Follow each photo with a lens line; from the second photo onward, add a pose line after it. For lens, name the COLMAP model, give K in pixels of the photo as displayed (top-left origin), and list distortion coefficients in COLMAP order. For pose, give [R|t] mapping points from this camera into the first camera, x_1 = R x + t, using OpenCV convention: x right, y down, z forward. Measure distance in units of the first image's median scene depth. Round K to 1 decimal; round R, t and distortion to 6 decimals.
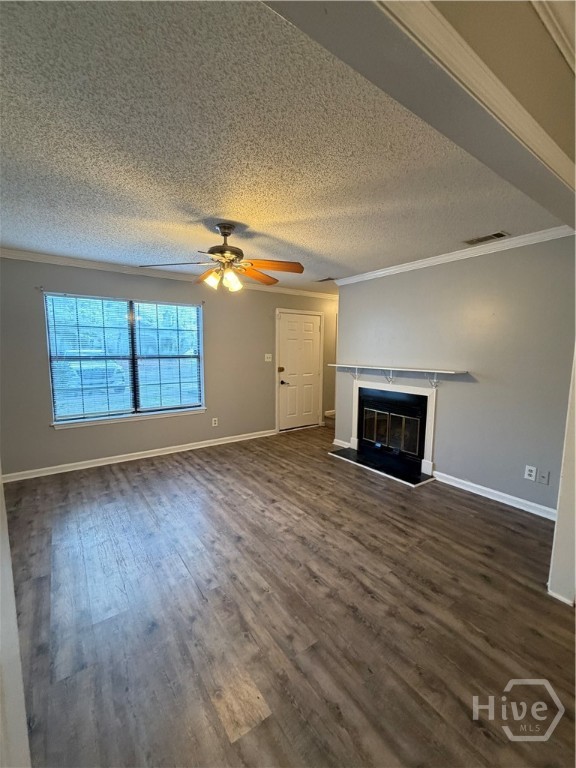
lens RADIAL K [[320.3, 0, 288.0], [0, 320.3, 384.0], [0, 0, 1]] dist [-0.001728, -0.000461]
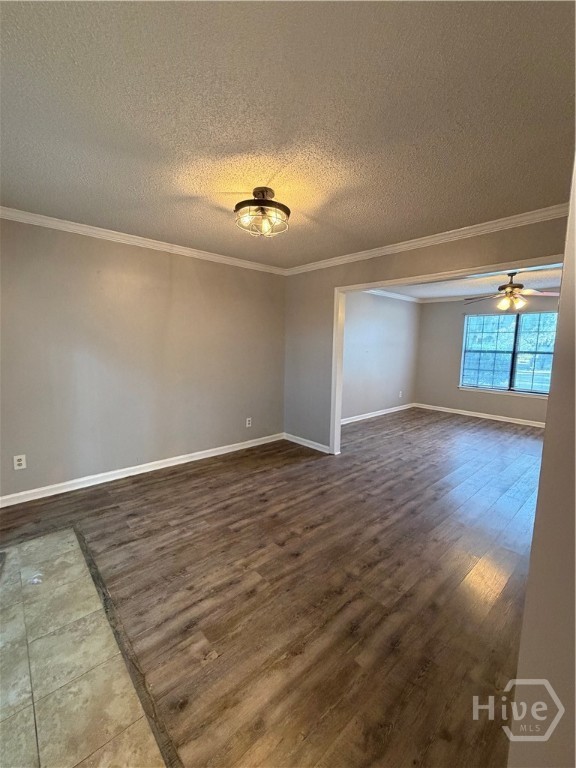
lens RADIAL K [[320.3, 0, 288.0], [0, 320.3, 384.0], [0, 0, 1]] dist [-0.001728, -0.000461]
pose [[0.106243, 0.120825, -0.986972, 1.238843], [-0.124944, 0.986345, 0.107298, 0.045788], [0.986459, 0.111917, 0.119889, -0.252465]]
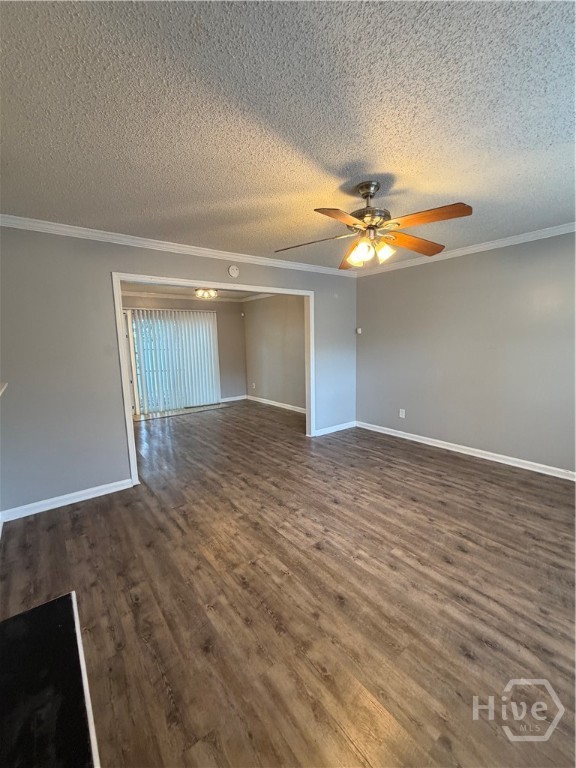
lens RADIAL K [[320.3, 0, 288.0], [0, 320.3, 384.0], [0, 0, 1]] dist [-0.001728, -0.000461]
pose [[-0.999157, 0.022477, -0.034349, 0.042136], [0.013433, 0.969730, 0.243809, -0.181242], [0.038789, 0.243142, -0.969215, 1.692791]]
